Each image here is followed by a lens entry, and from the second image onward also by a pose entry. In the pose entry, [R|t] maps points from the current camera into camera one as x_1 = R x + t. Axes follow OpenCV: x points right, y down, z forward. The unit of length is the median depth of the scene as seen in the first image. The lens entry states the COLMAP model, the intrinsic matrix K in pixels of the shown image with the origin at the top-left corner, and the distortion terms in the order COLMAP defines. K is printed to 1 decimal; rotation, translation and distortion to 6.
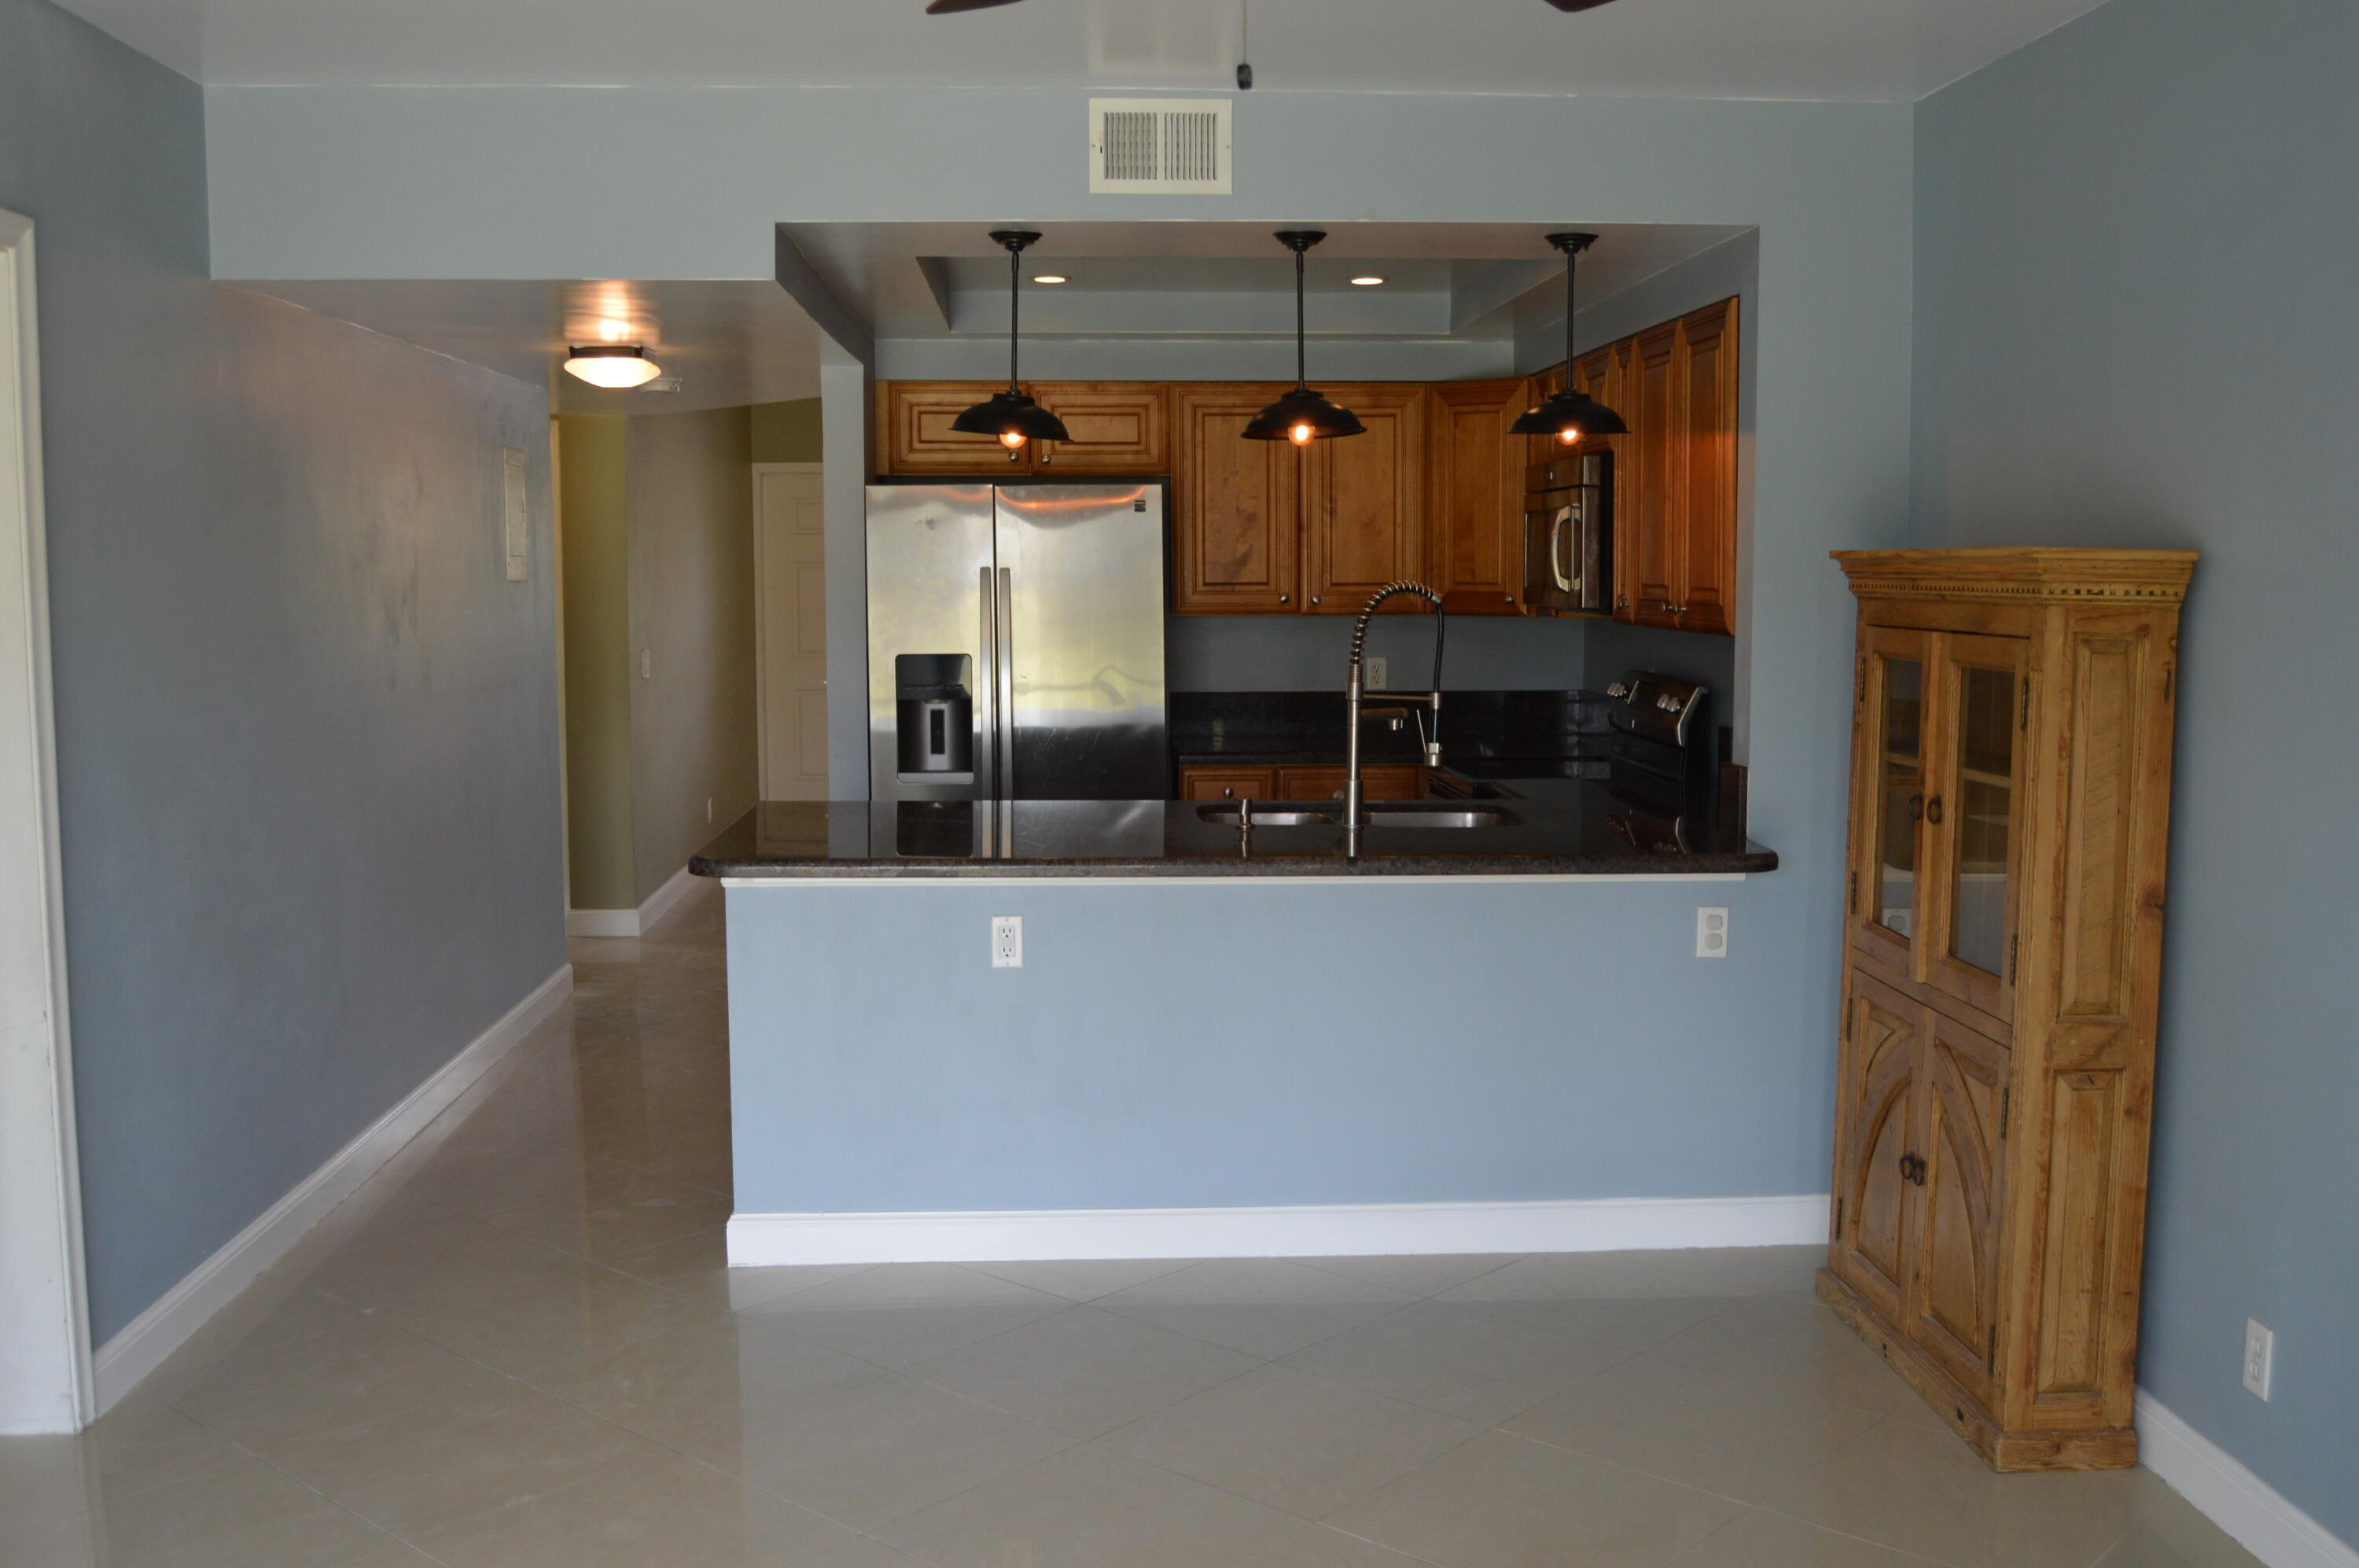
lens RADIAL K [[2244.3, 0, 1179.5], [0, 2244.3, 784.0], [0, 0, 1]] dist [-0.019736, -0.024883]
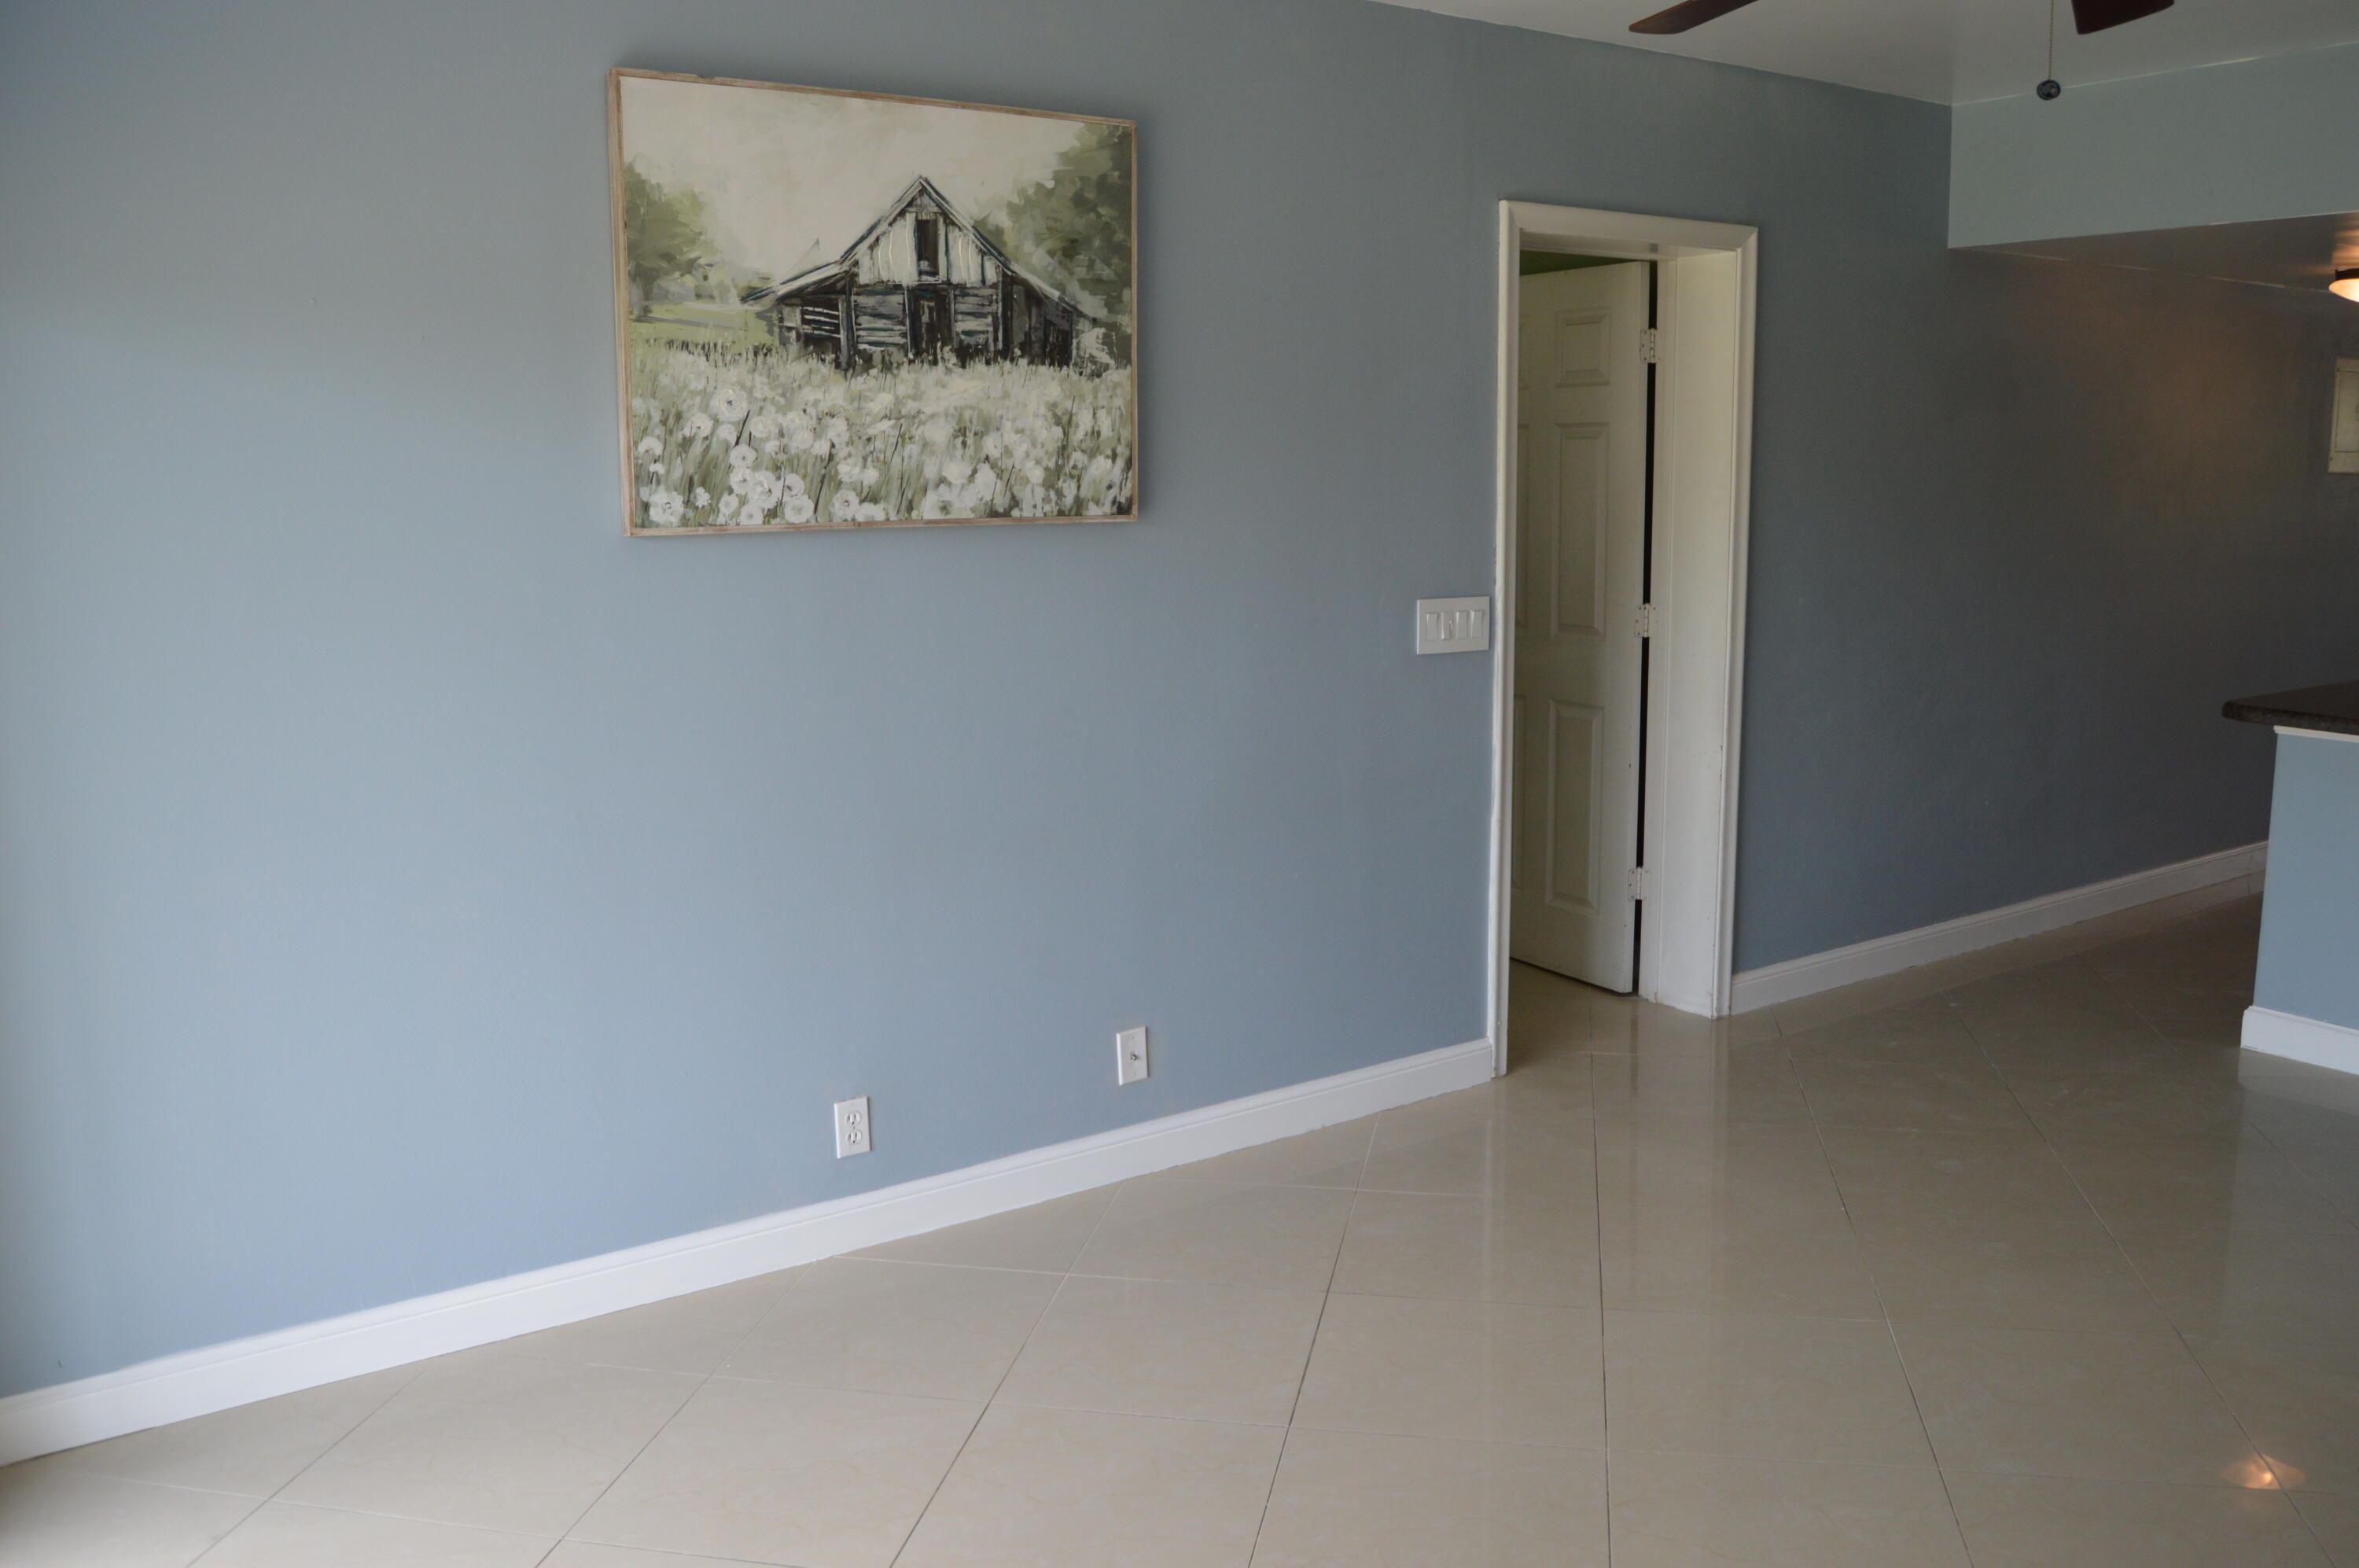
lens RADIAL K [[1879.3, 0, 1172.6], [0, 1879.3, 783.2], [0, 0, 1]] dist [-0.112490, 0.053177]
pose [[0.516199, 0.144731, -0.844151, 0.310287], [-0.075779, 0.989471, 0.123308, -0.002046], [0.853110, 0.000317, 0.521732, -0.000257]]
